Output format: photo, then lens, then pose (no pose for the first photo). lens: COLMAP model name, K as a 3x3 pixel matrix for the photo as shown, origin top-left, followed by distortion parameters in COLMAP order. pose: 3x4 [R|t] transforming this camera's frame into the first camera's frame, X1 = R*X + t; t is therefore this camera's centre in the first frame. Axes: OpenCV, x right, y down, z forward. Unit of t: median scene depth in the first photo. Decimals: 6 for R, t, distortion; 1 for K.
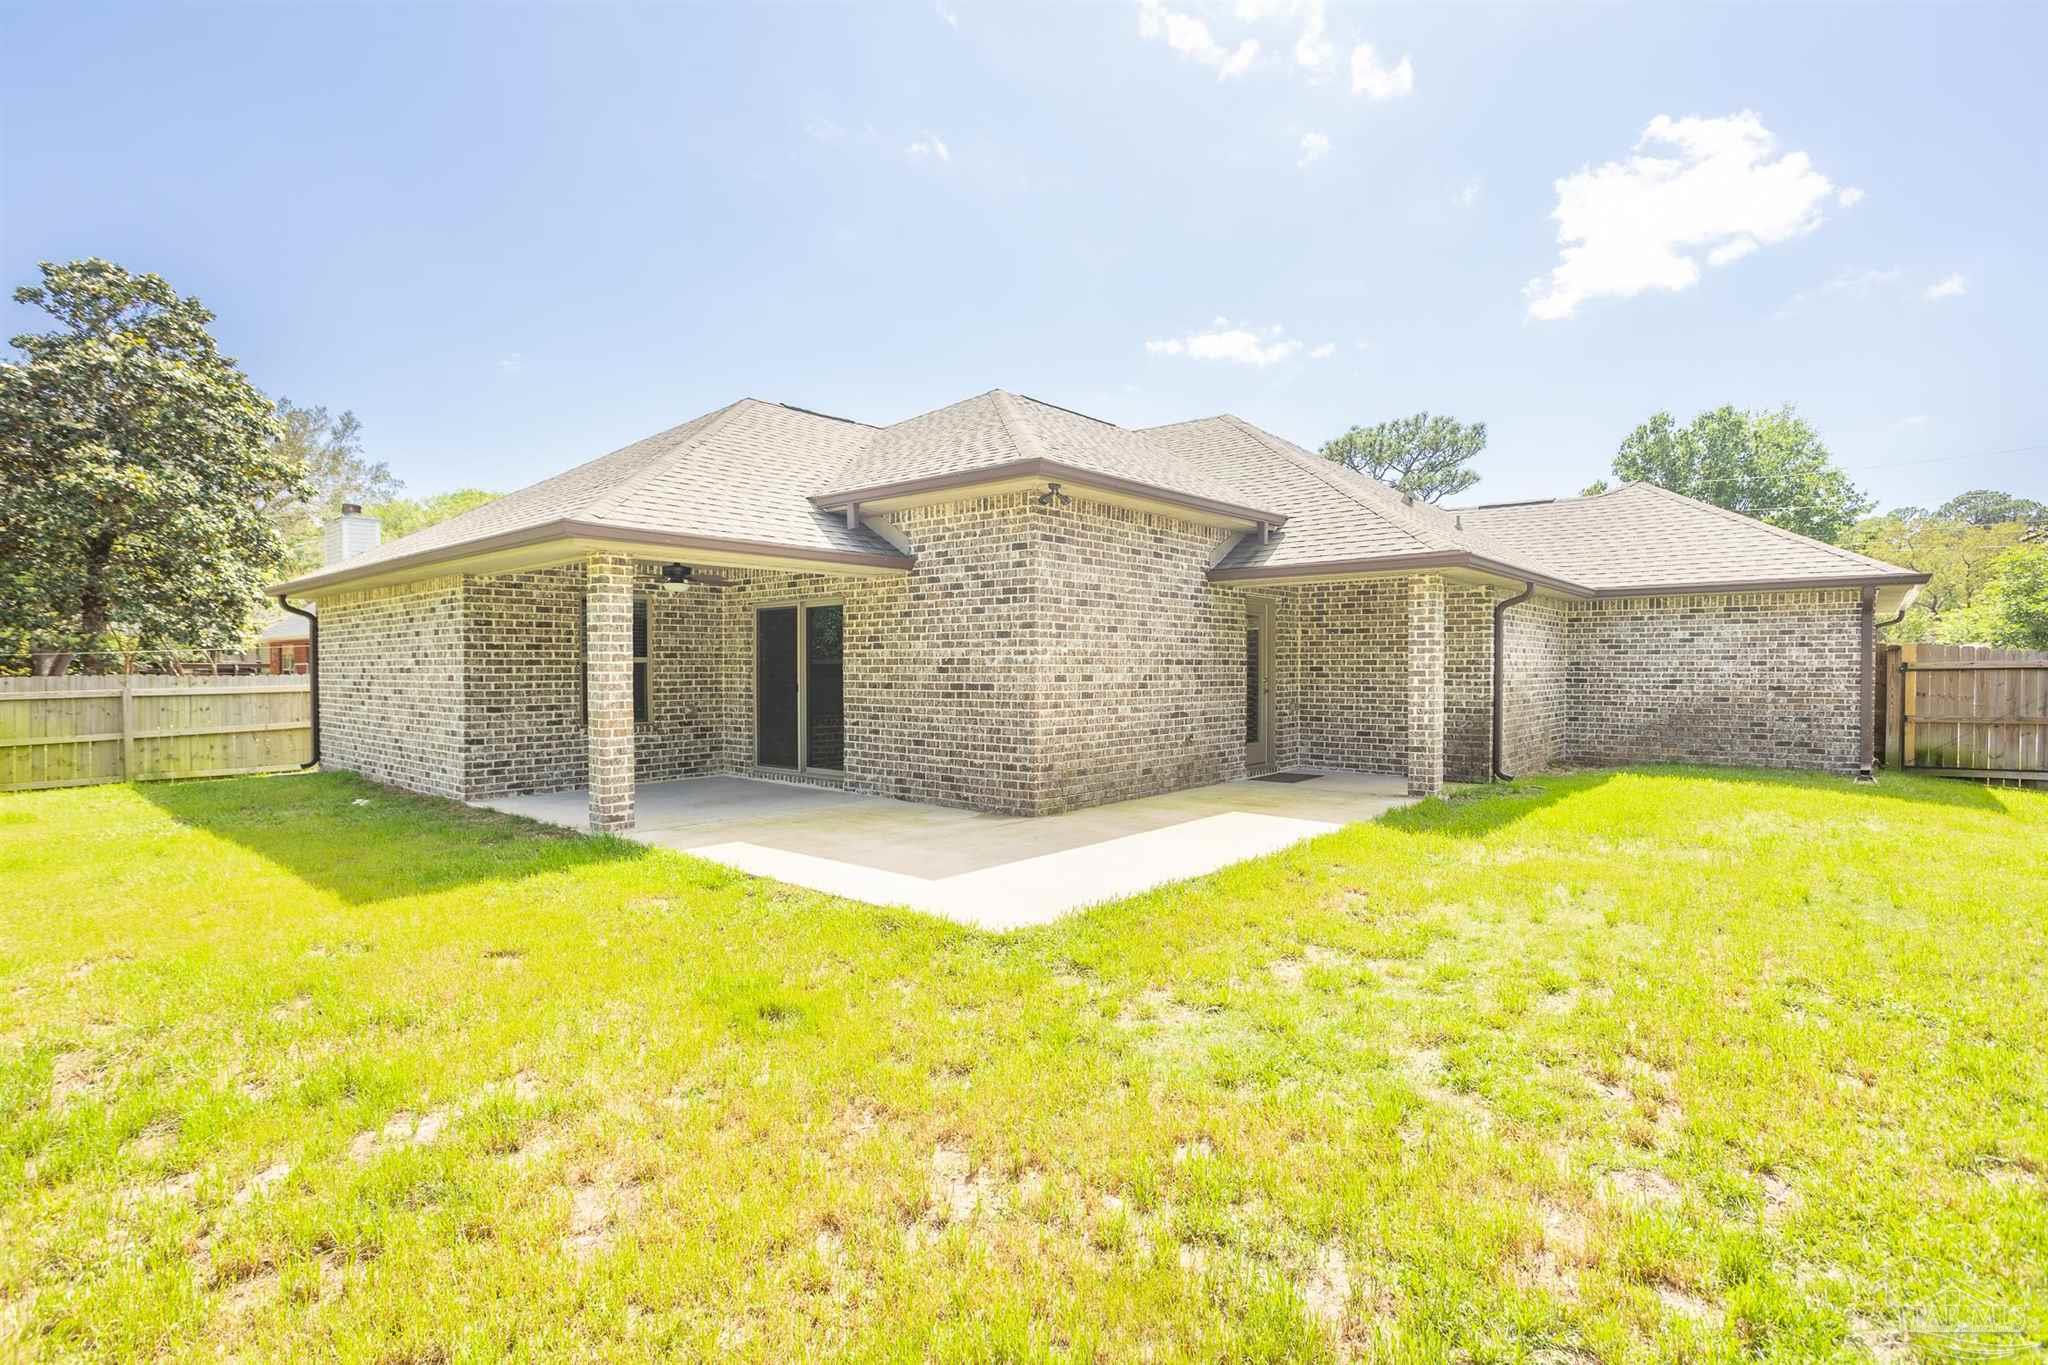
lens RADIAL K [[991.2, 0, 1029.1], [0, 991.2, 685.3], [0, 0, 1]] dist [-0.030021, 0.004206]
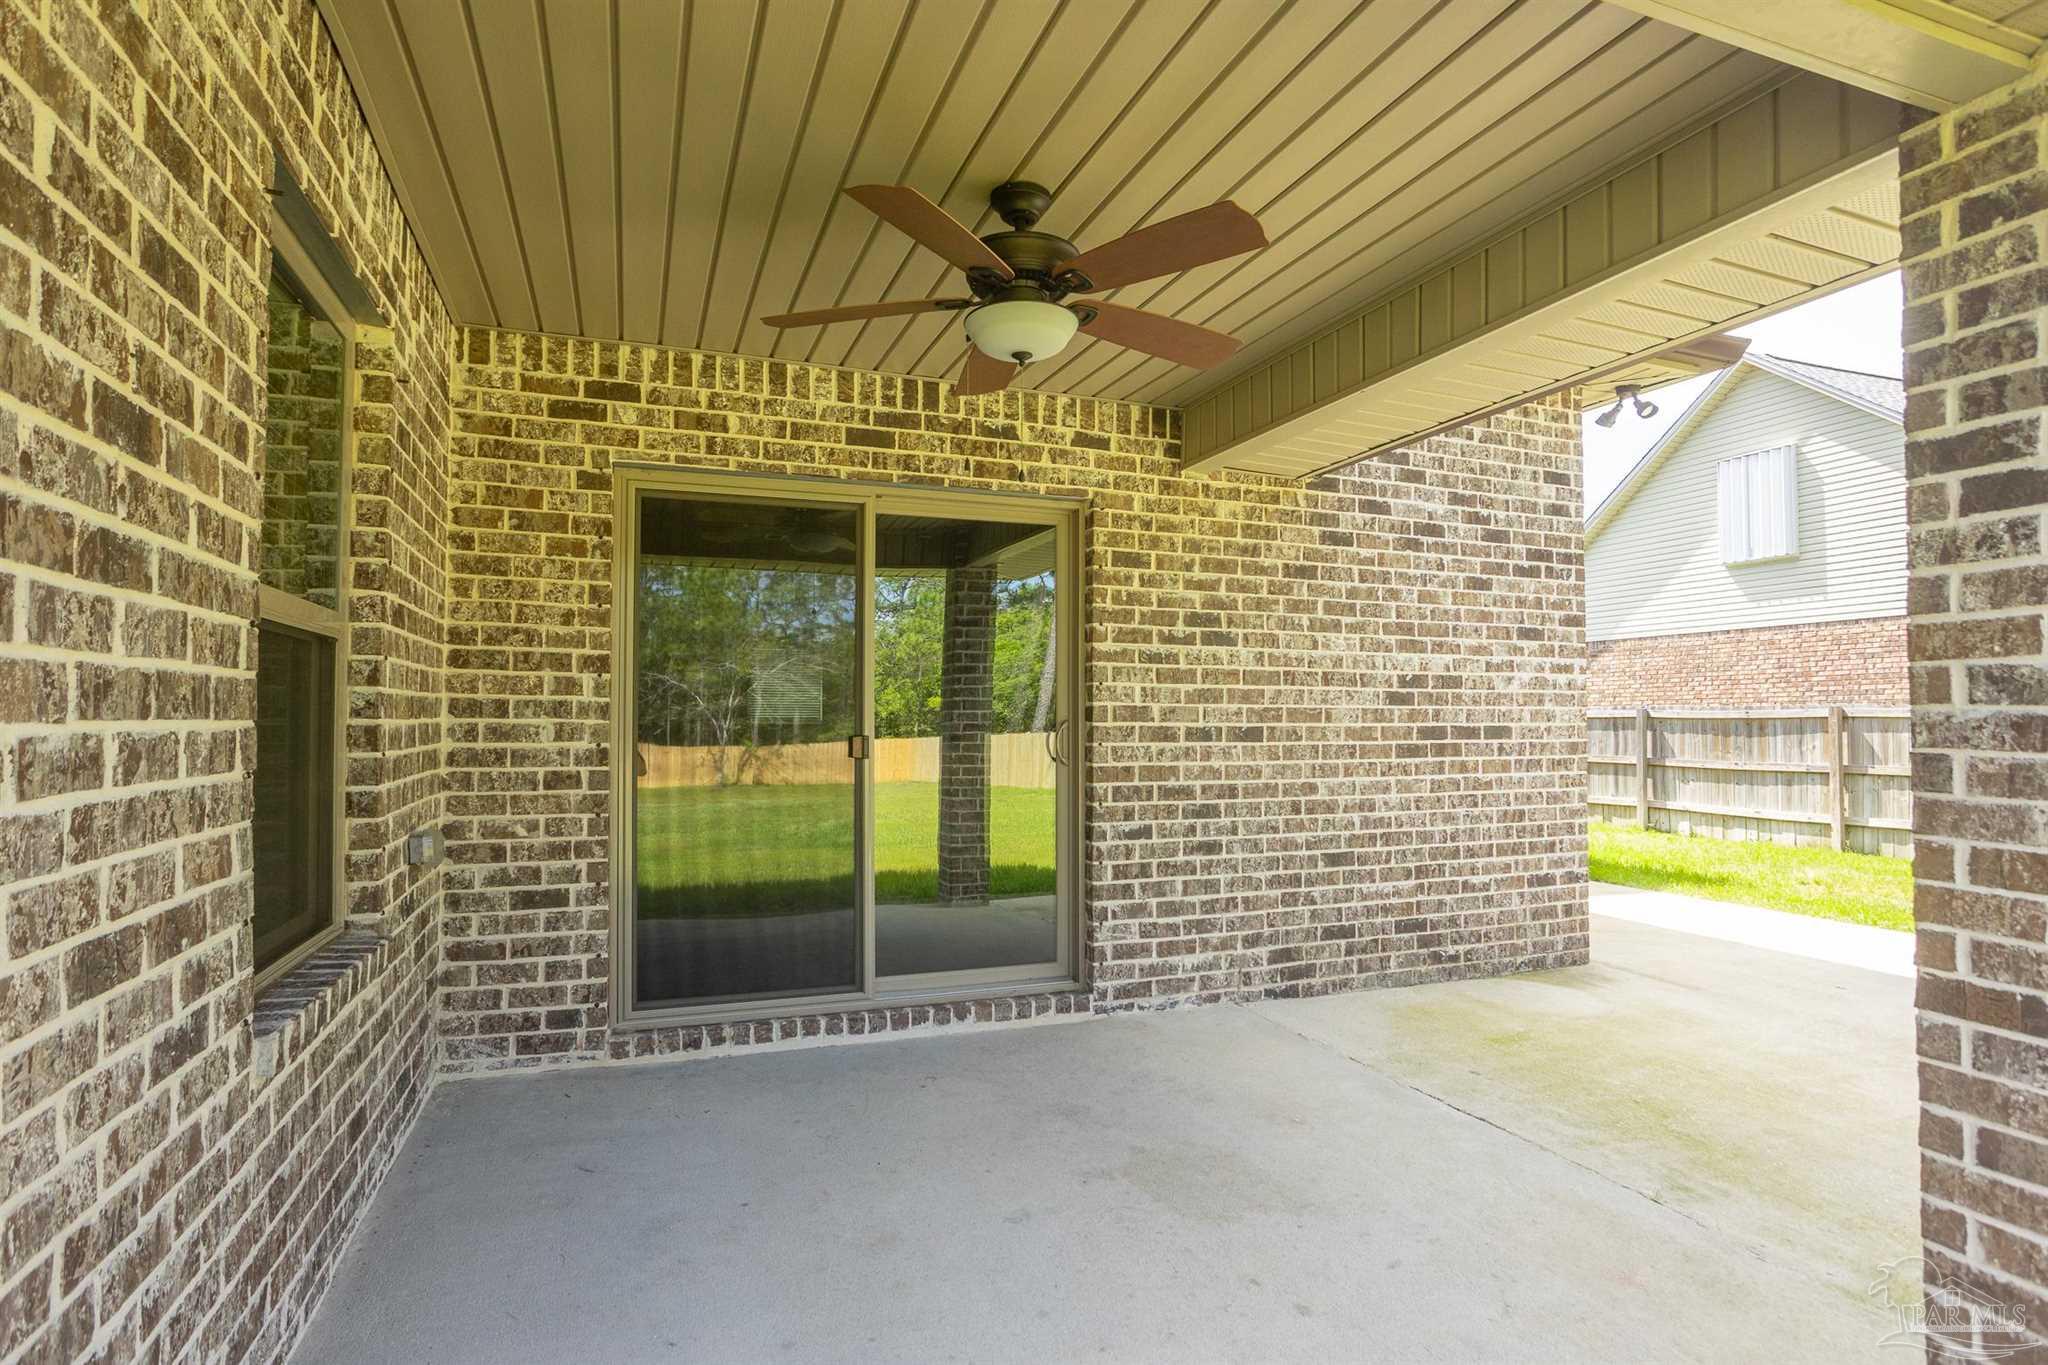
lens RADIAL K [[991.2, 0, 1038.9], [0, 991.2, 690.1], [0, 0, 1]] dist [-0.030021, 0.004206]
pose [[0.484706, 0.026942, 0.874262, -0.579843], [0.011610, 0.999239, -0.037230, -0.003765], [-0.874600, 0.028195, 0.484025, 0.910867]]
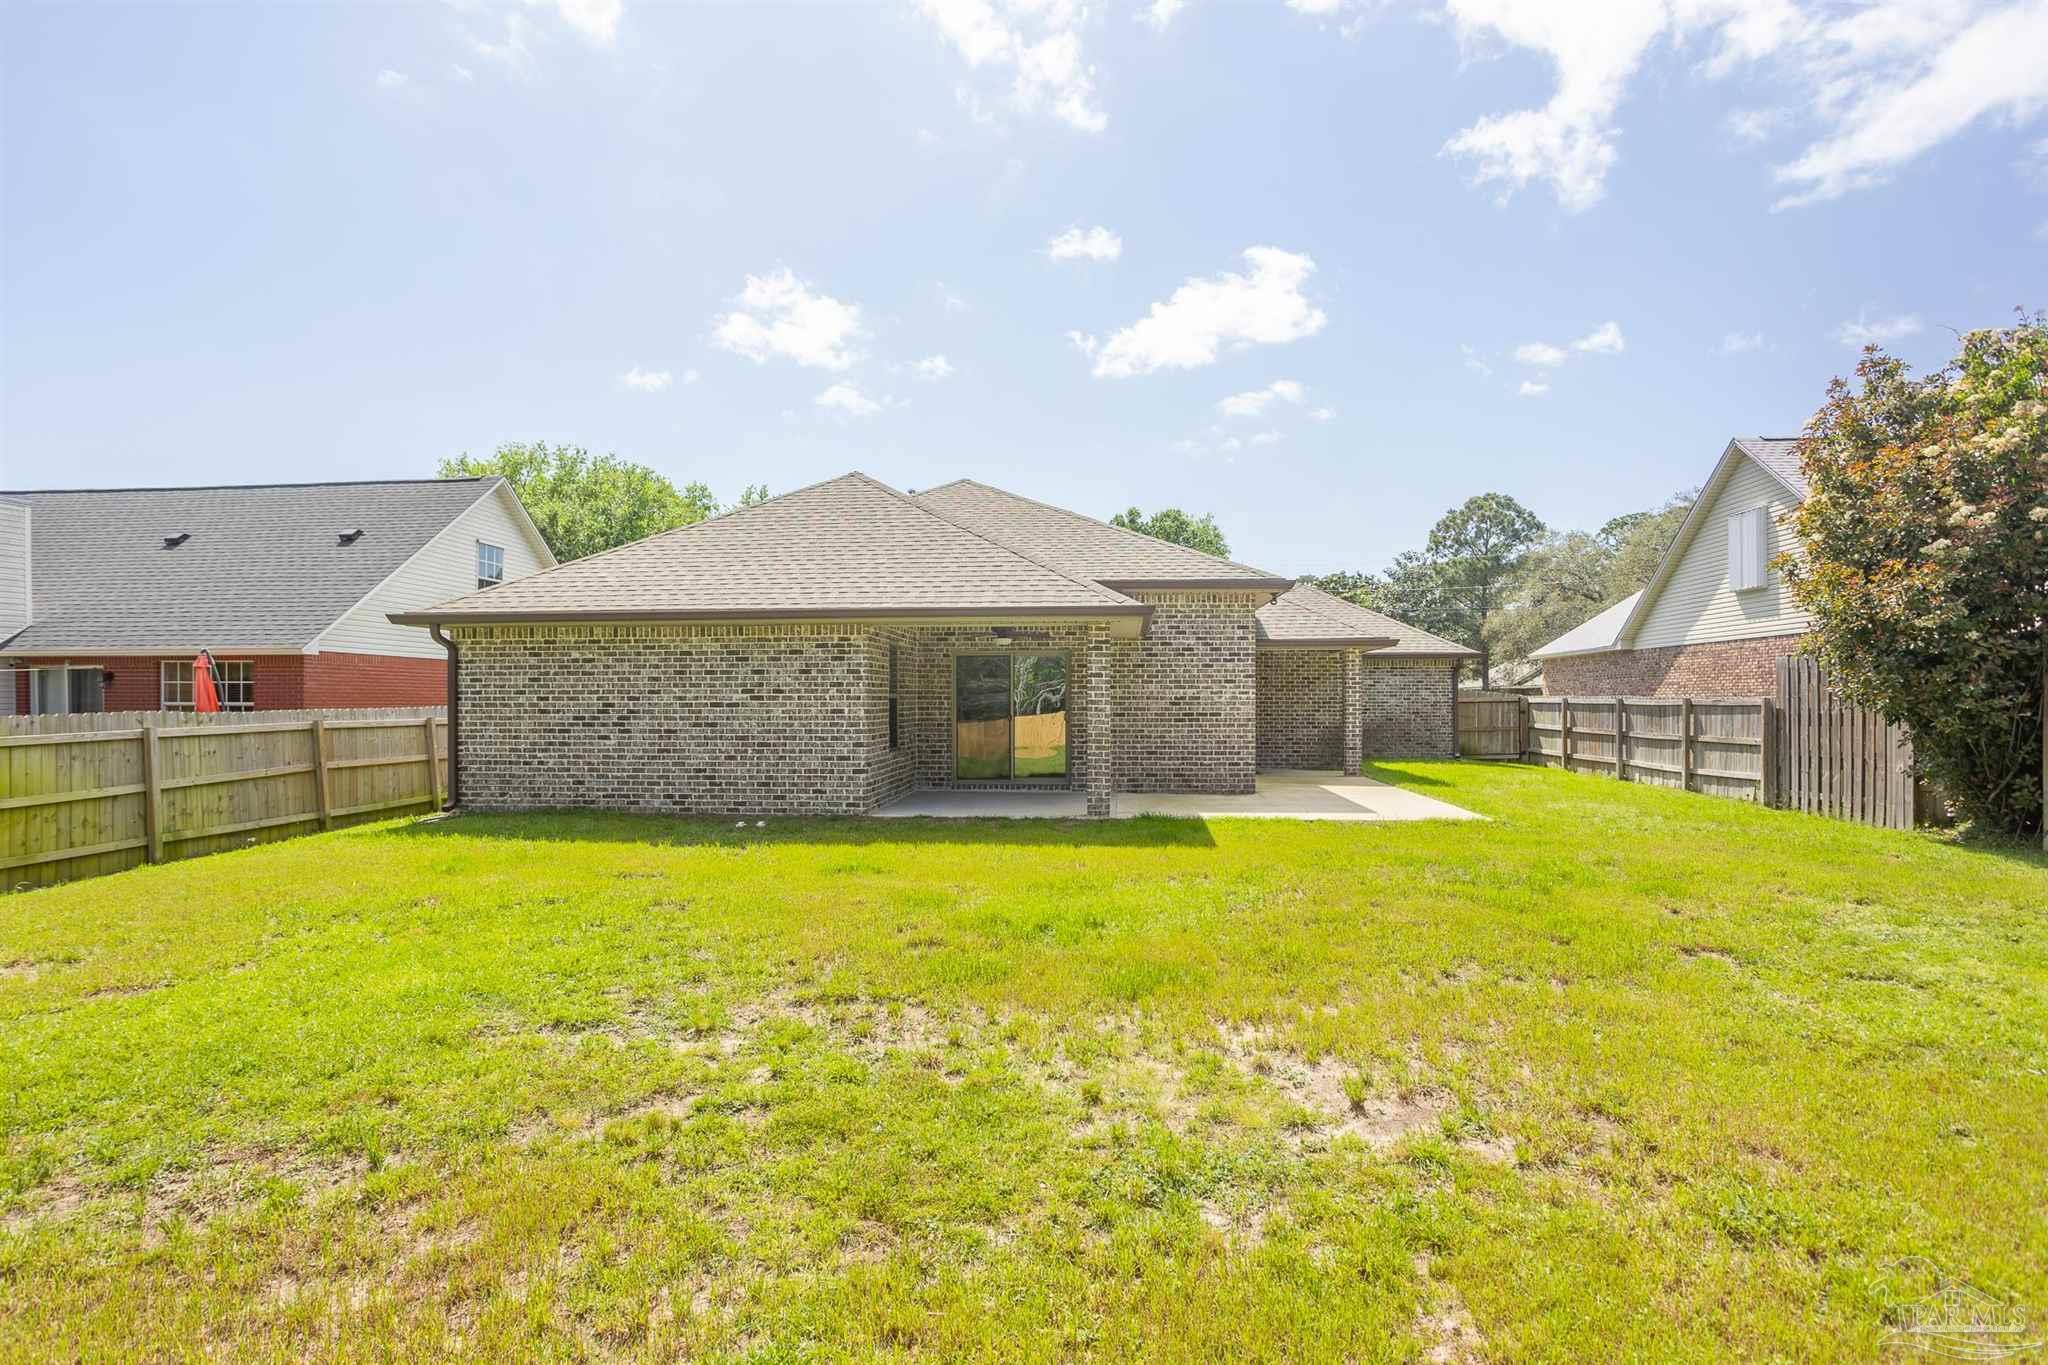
lens RADIAL K [[991.2, 0, 1033.3], [0, 991.2, 686.5], [0, 0, 1]] dist [-0.030021, 0.004206]
pose [[0.810381, 0.007825, 0.585852, -1.139361], [0.009729, 0.999593, -0.026808, -0.003045], [-0.585823, 0.027424, 0.809975, -0.101967]]
